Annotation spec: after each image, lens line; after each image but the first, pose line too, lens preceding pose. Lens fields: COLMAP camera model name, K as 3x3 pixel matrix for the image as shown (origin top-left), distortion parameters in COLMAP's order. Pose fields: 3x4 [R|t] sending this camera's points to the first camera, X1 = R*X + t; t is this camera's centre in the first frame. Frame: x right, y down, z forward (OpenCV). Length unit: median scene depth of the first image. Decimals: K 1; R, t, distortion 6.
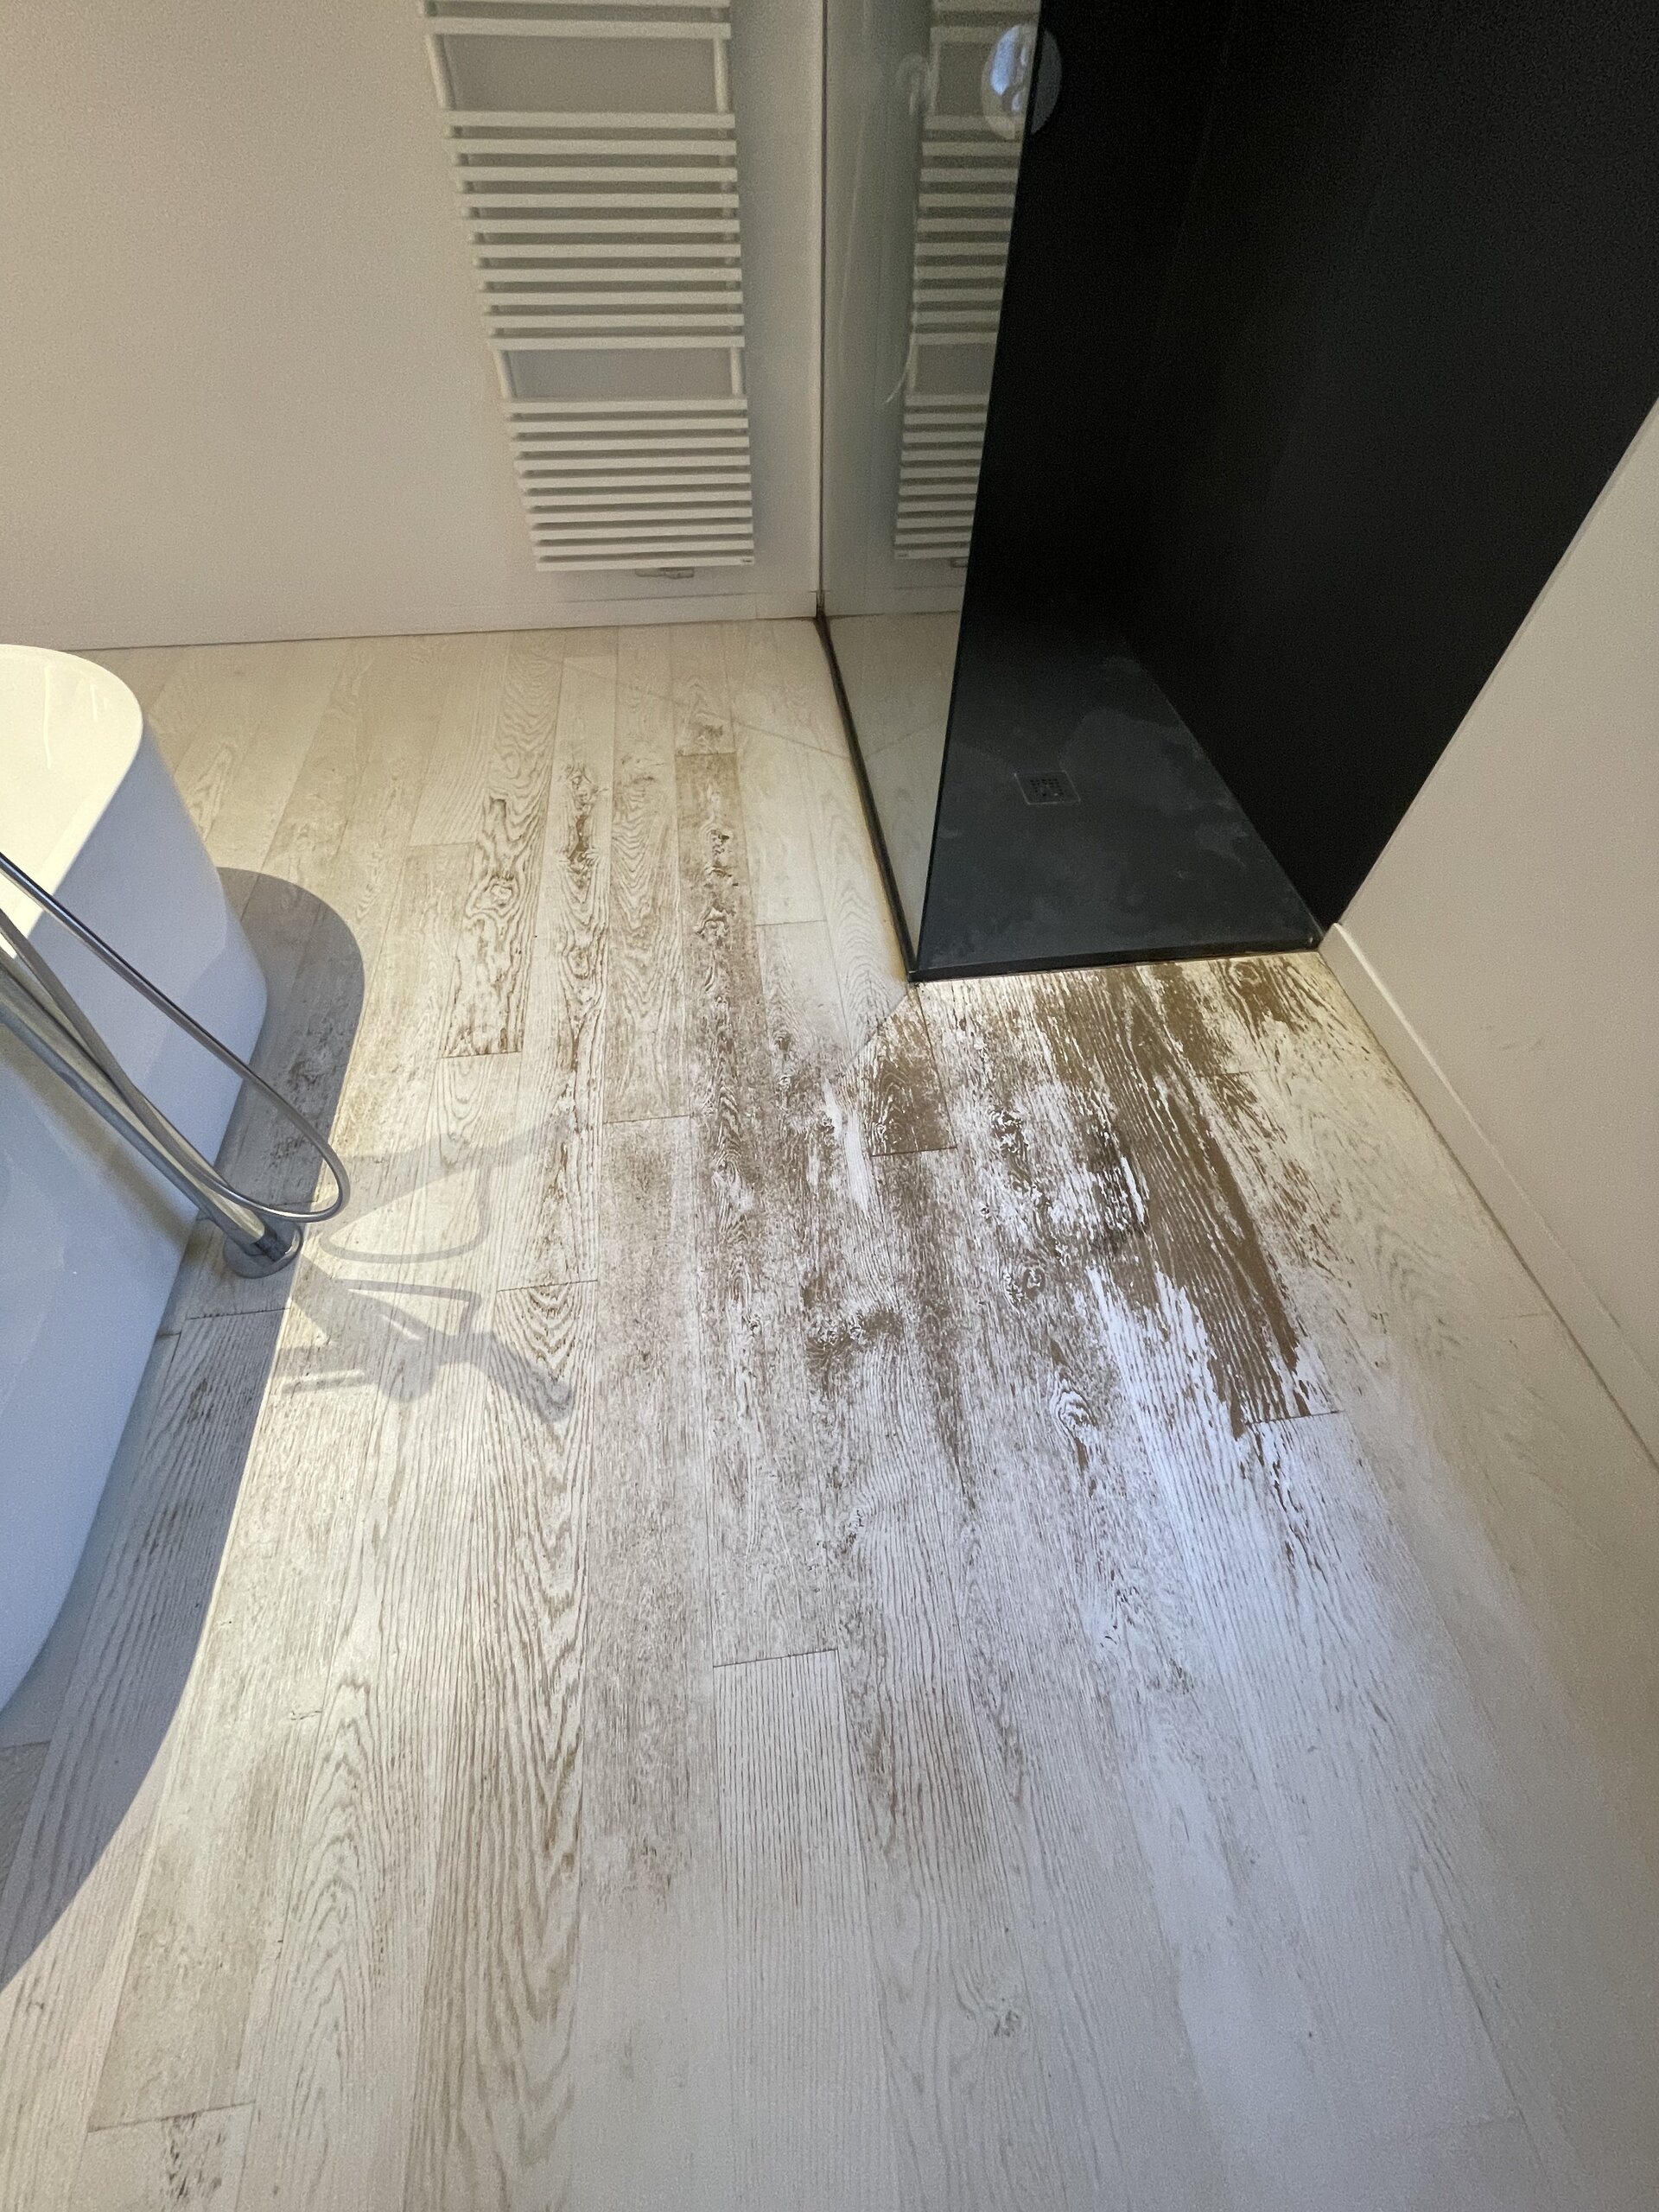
lens RADIAL K [[897.0, 0, 822.9], [0, 897.0, 1104.4], [0, 0, 1]] dist [-0.003234, 0.000003]
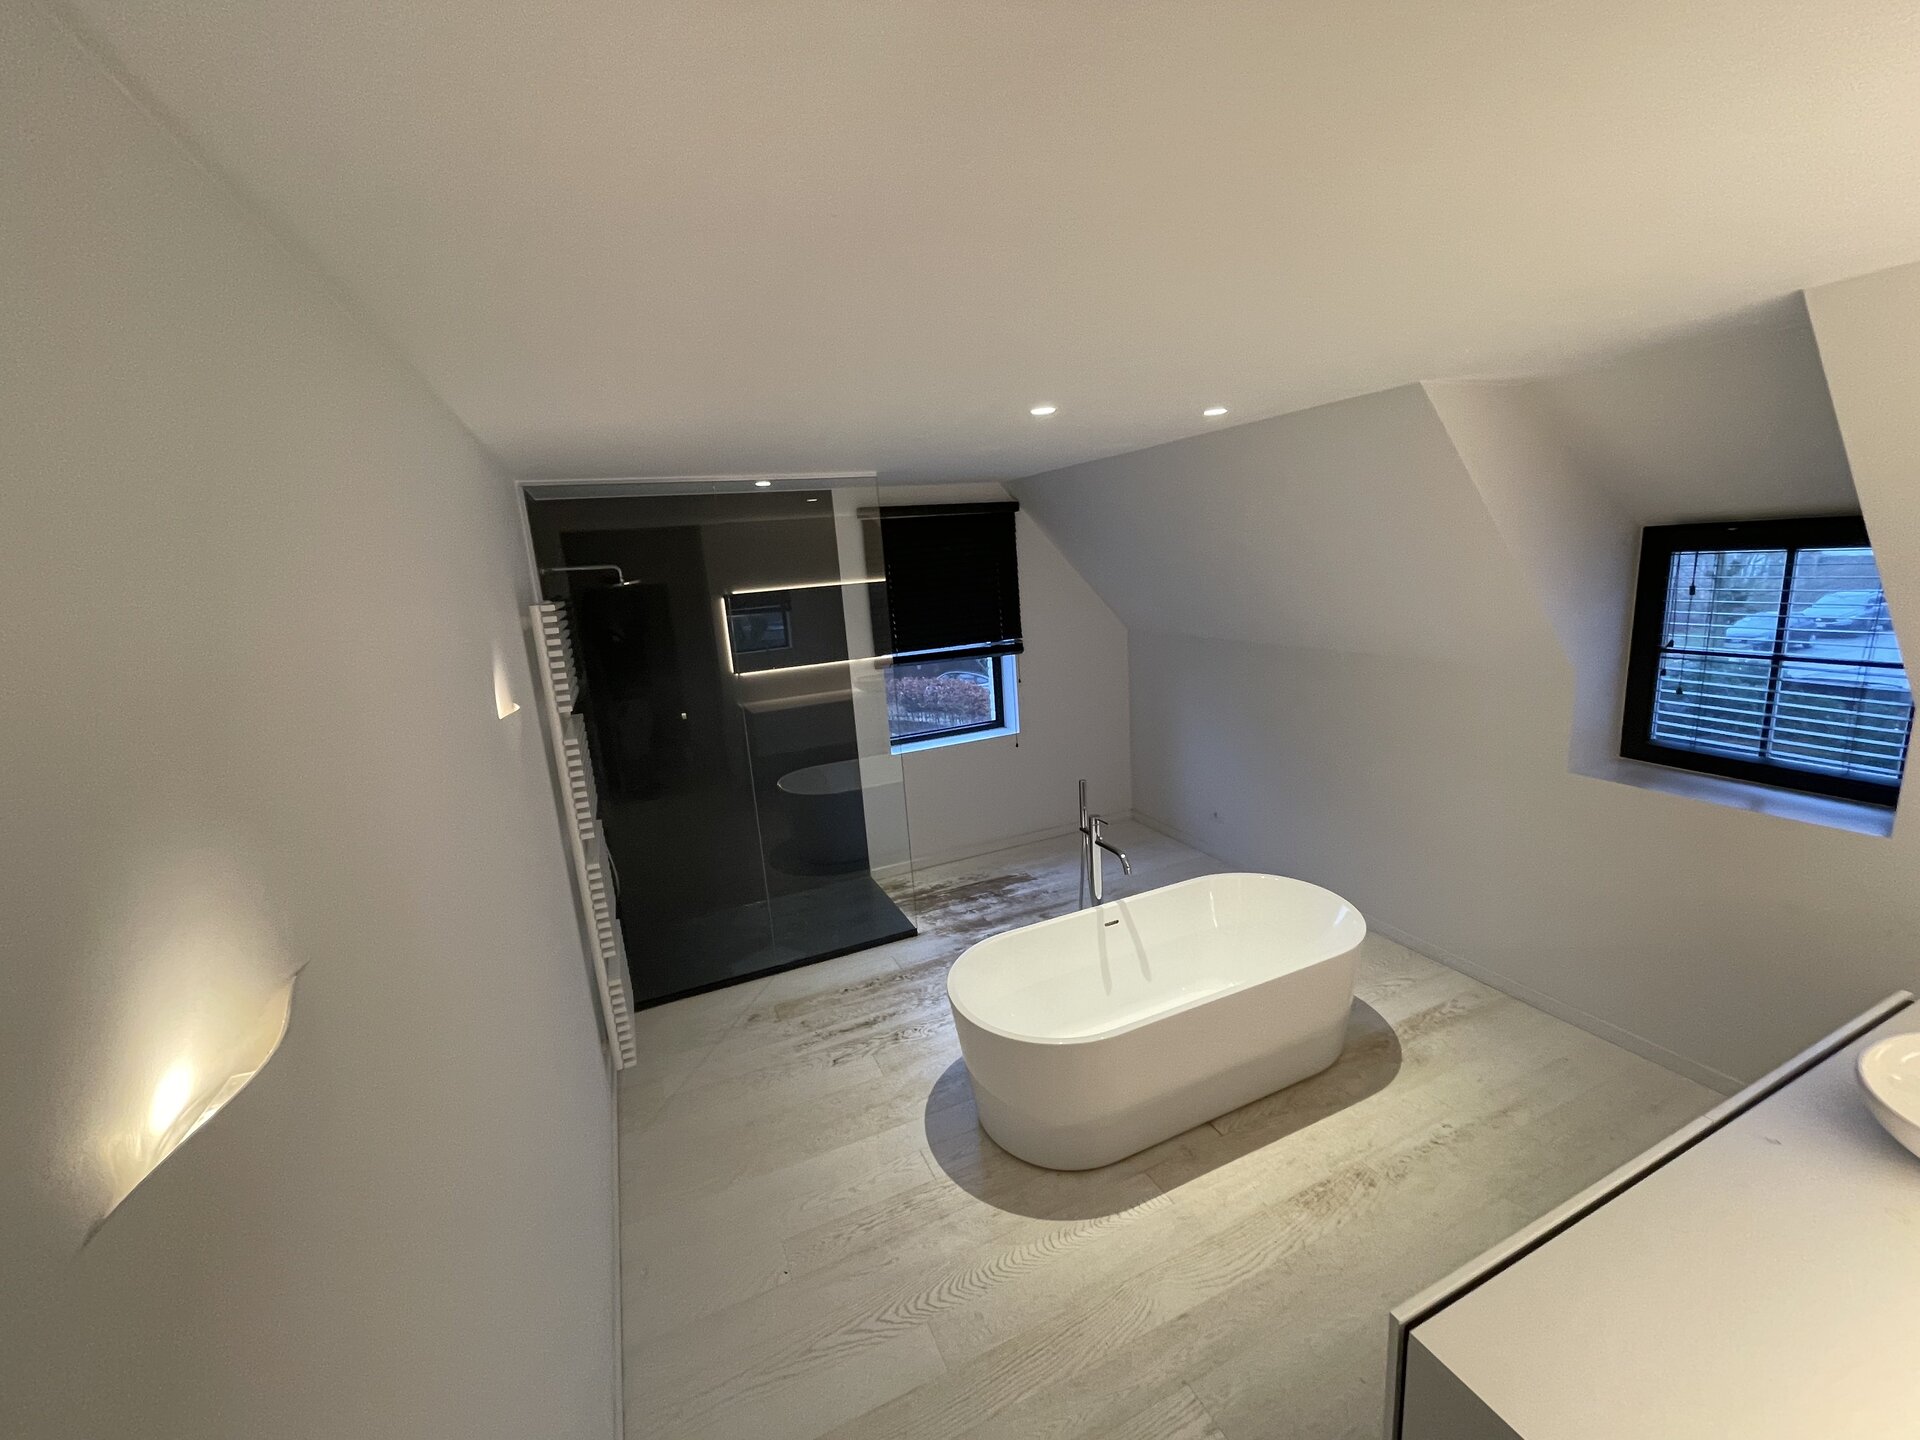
lens RADIAL K [[780.8, 0, 960.0], [0, 780.8, 720.0], [0, 0, 1]] dist [-0.003351, 0.000037]
pose [[-0.288842, -0.194452, 0.937421, -2.486117], [0.801679, 0.486117, 0.347853, -1.430221], [-0.523337, 0.851985, 0.015477, 0.379639]]
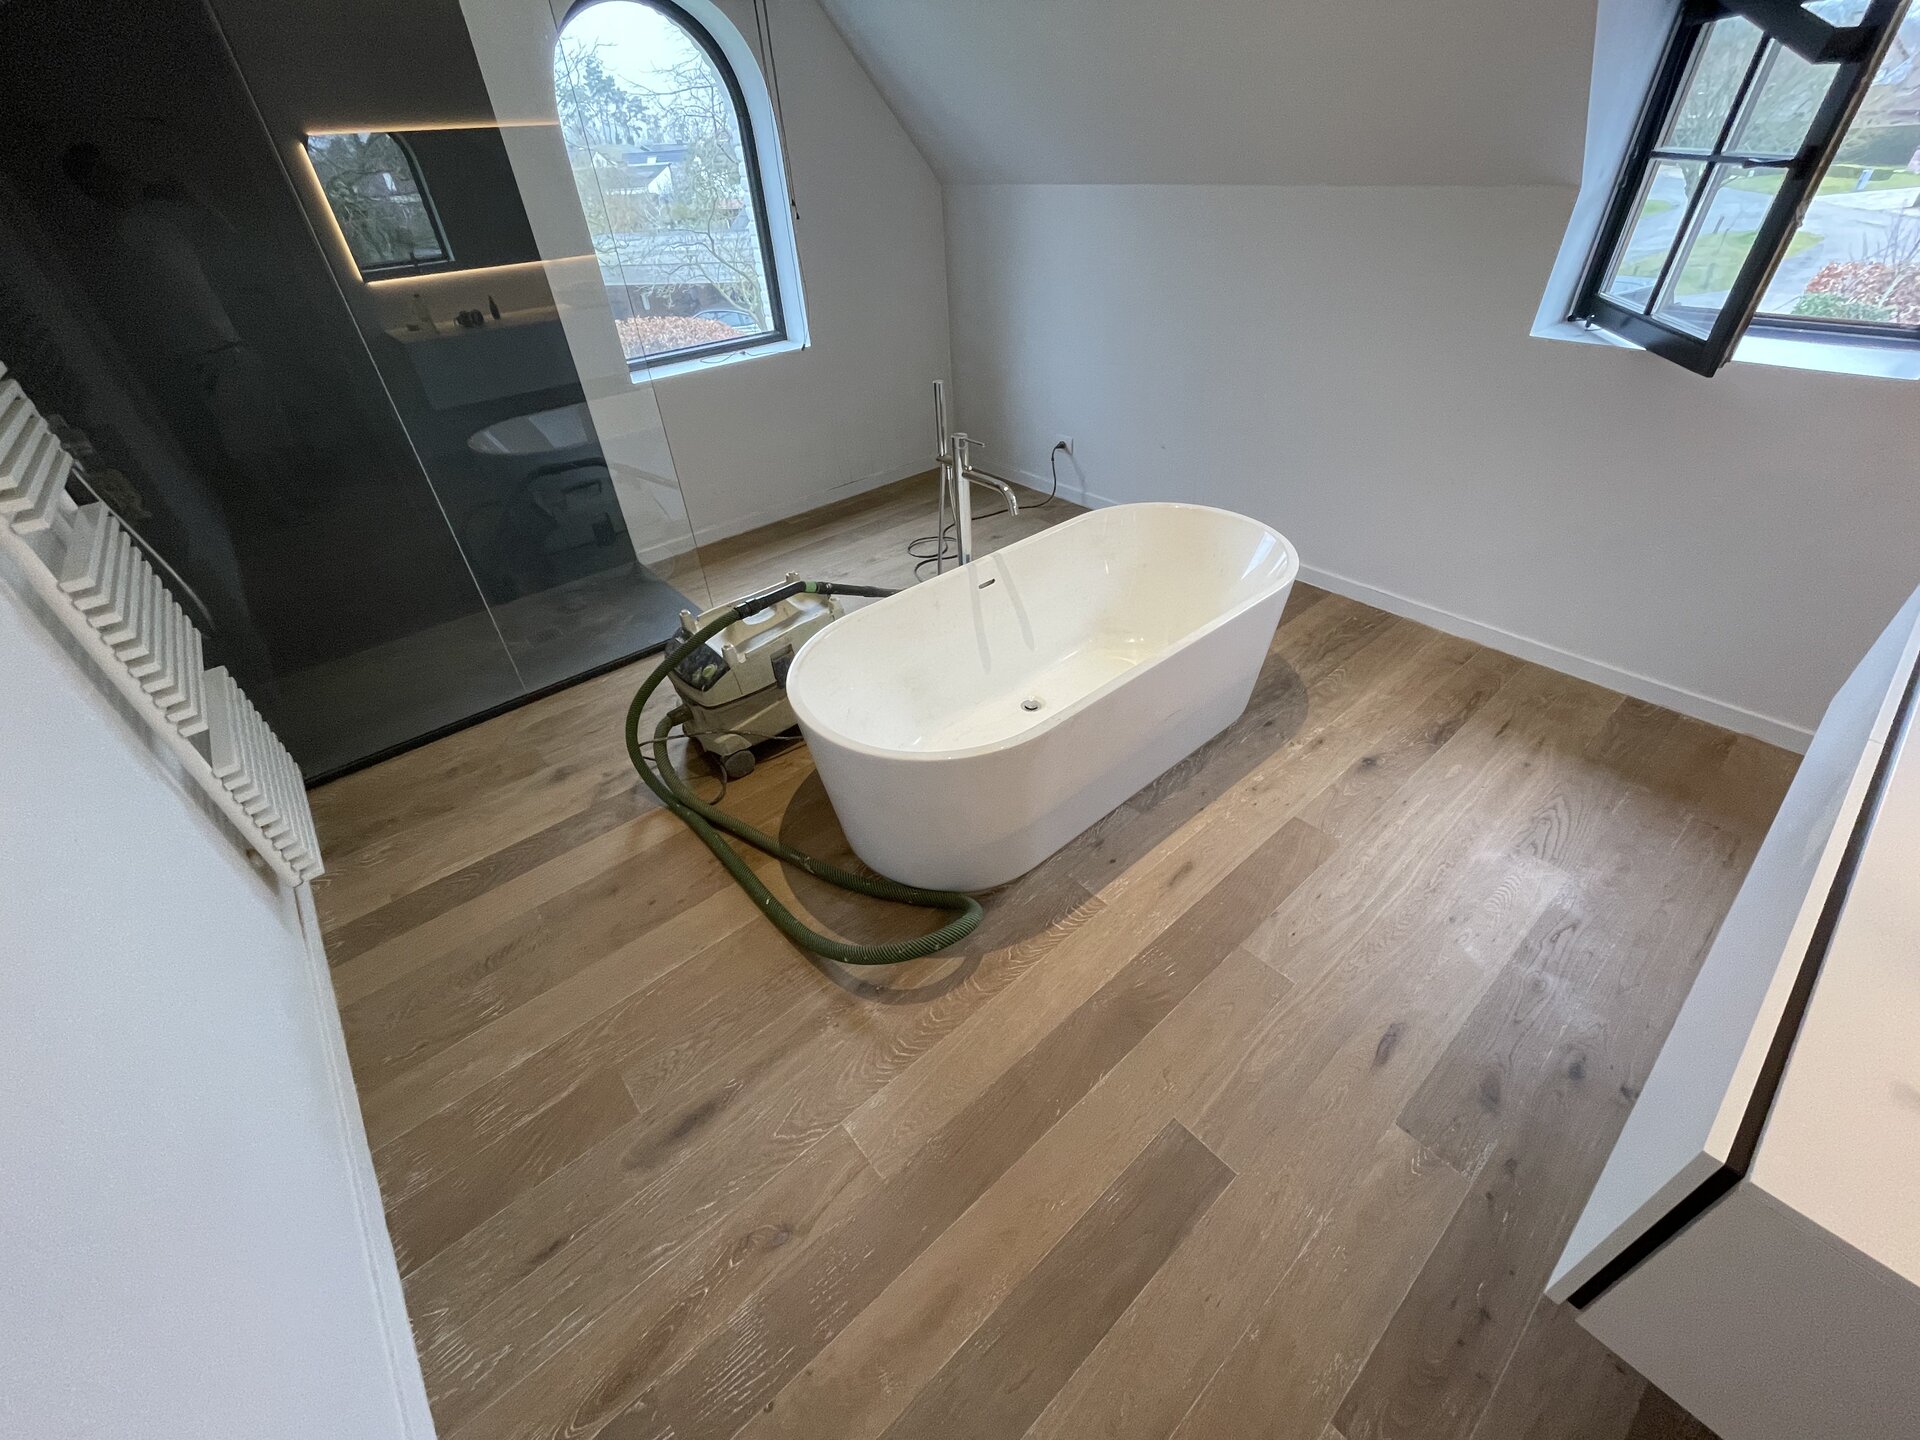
lens RADIAL K [[780.8, 0, 960.0], [0, 780.8, 720.0], [0, 0, 1]] dist [-0.003351, 0.000037]
pose [[-0.549845, -0.489216, 0.677007, -1.871077], [0.690942, 0.189029, 0.697759, -1.180857], [-0.469328, 0.851432, 0.234083, 0.569387]]
